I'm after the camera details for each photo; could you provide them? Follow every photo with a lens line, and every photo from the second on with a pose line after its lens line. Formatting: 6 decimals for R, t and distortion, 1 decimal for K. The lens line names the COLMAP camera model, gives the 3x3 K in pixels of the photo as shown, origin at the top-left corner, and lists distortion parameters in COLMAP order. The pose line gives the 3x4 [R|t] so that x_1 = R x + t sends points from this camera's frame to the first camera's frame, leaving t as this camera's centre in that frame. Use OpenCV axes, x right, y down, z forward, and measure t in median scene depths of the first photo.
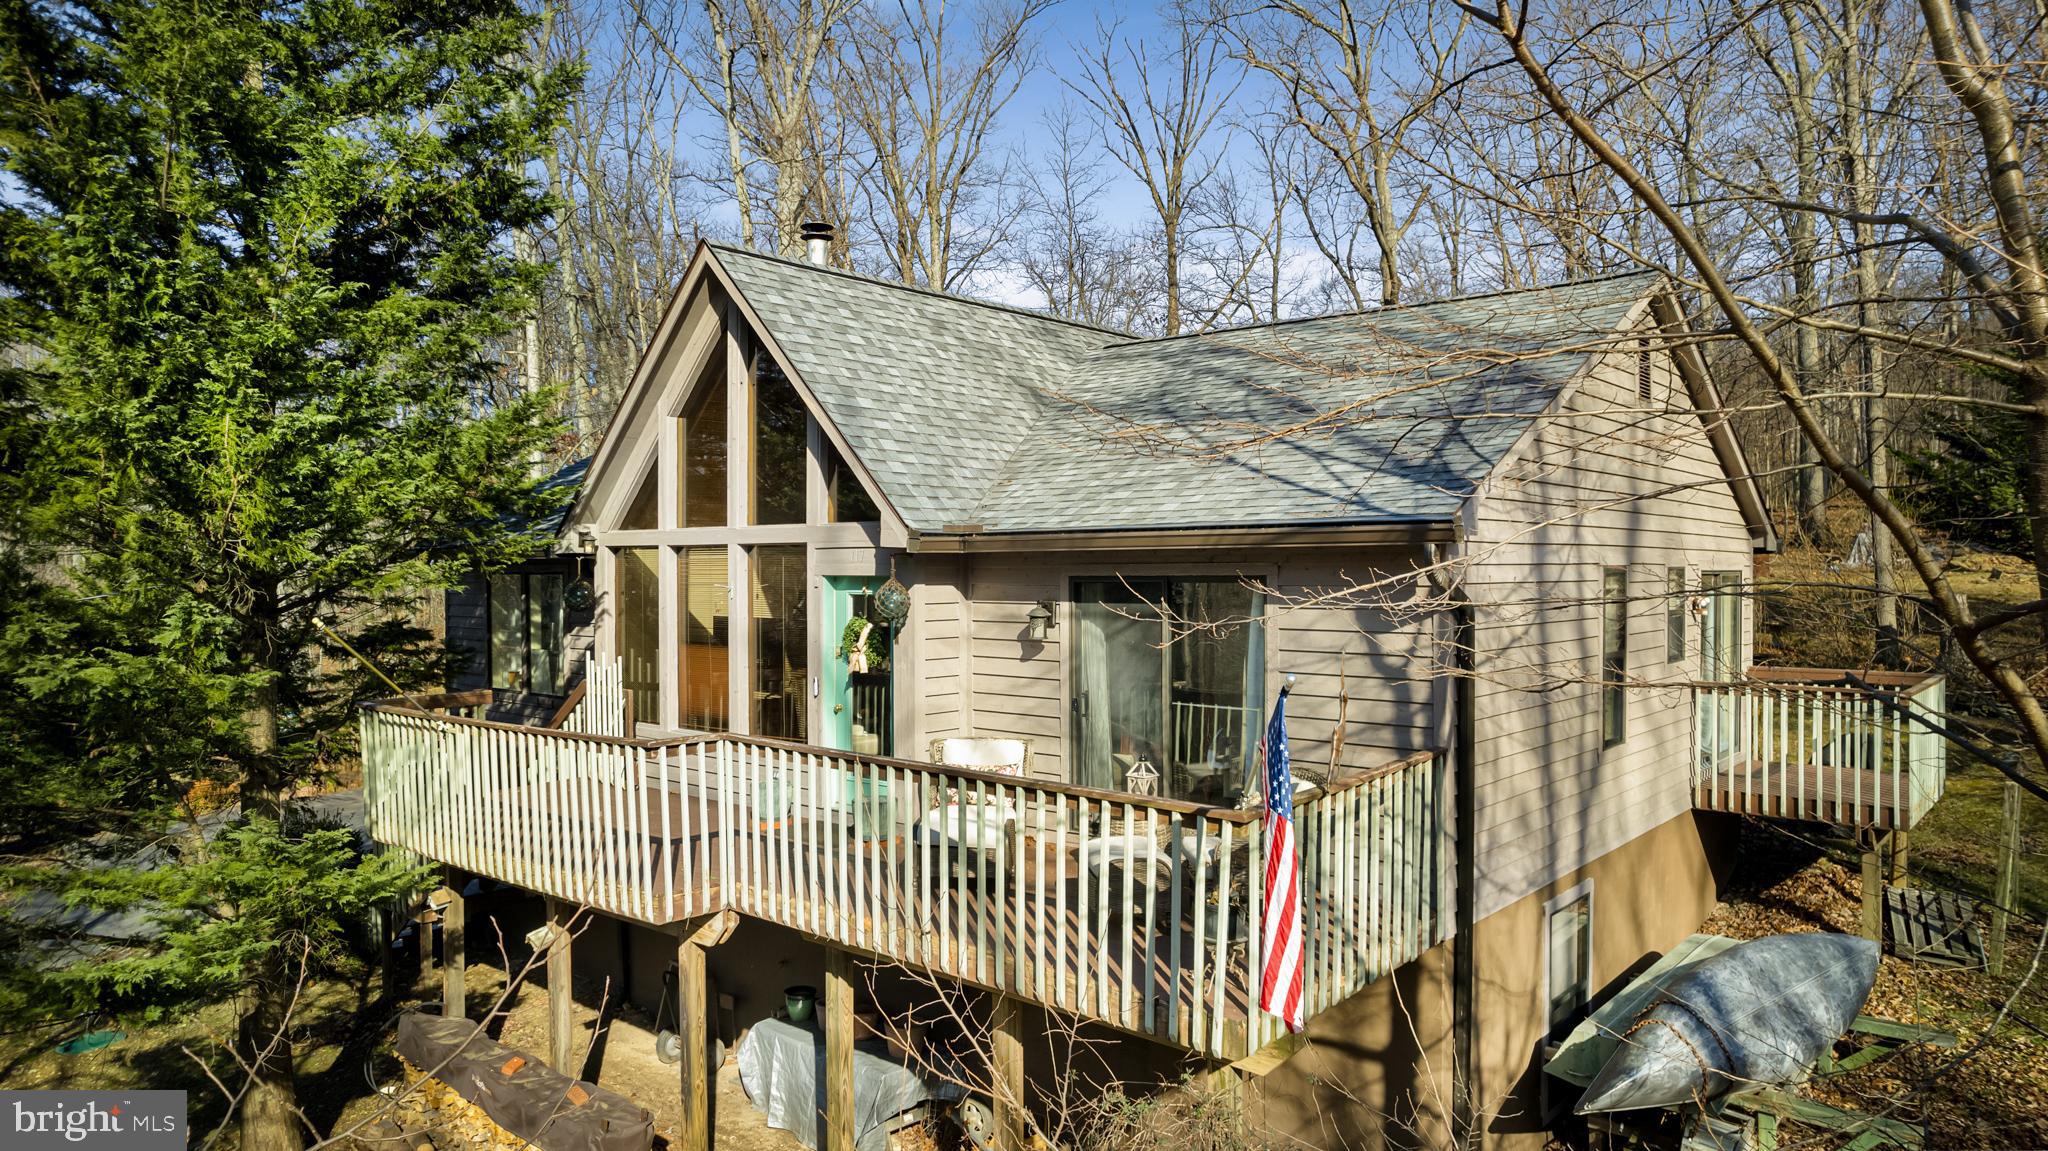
lens RADIAL K [[1341.3, 0, 1043.5], [0, 1341.3, 579.3], [0, 0, 1]] dist [-0.095771, 0.094680]
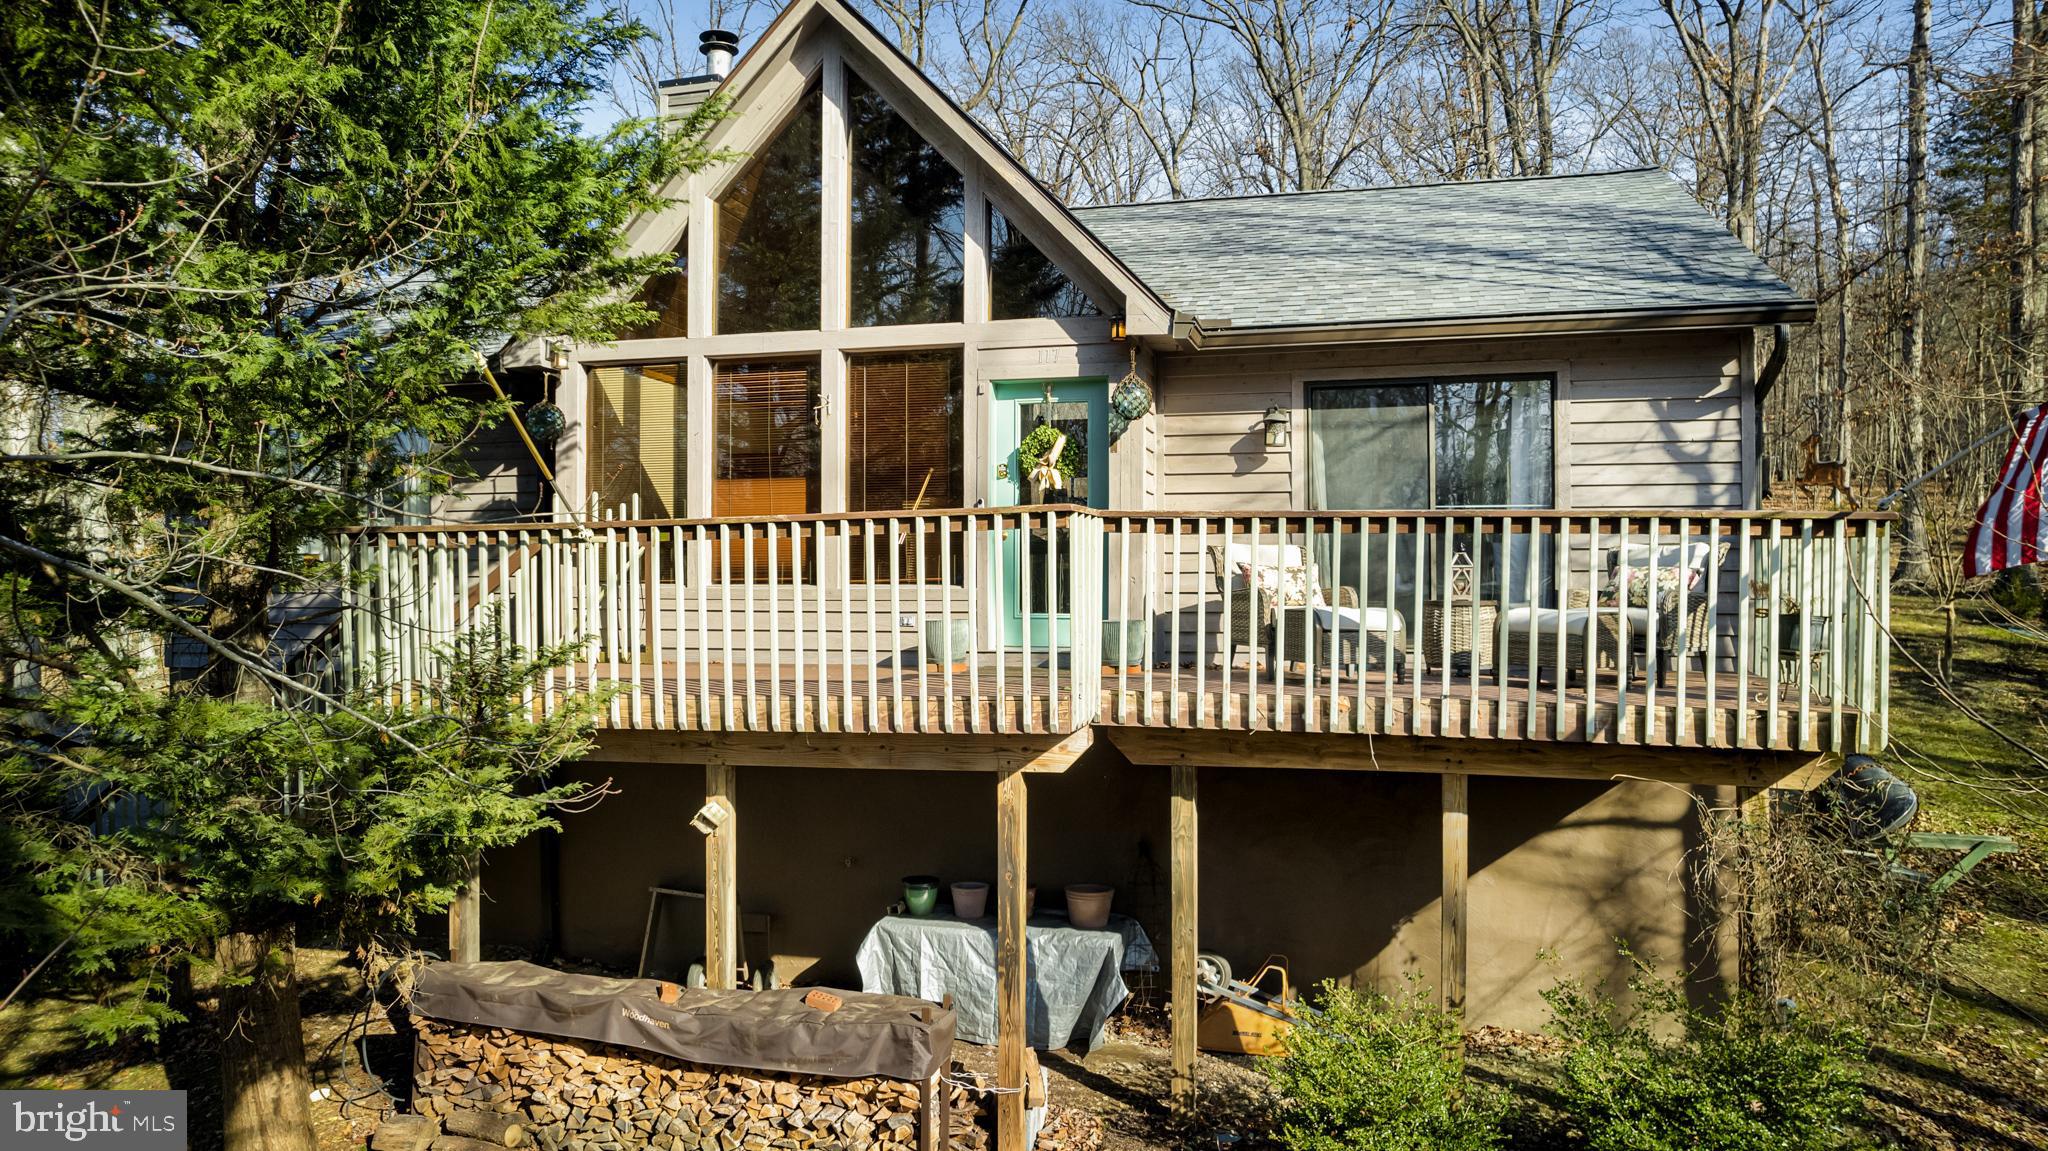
lens RADIAL K [[1341.3, 0, 1043.5], [0, 1341.3, 579.3], [0, 0, 1]] dist [-0.095771, 0.094680]
pose [[0.898857, 0.003595, 0.438227, -0.563053], [0.001300, 0.999940, -0.010870, 0.149060], [-0.438240, 0.010340, 0.898799, 0.229942]]
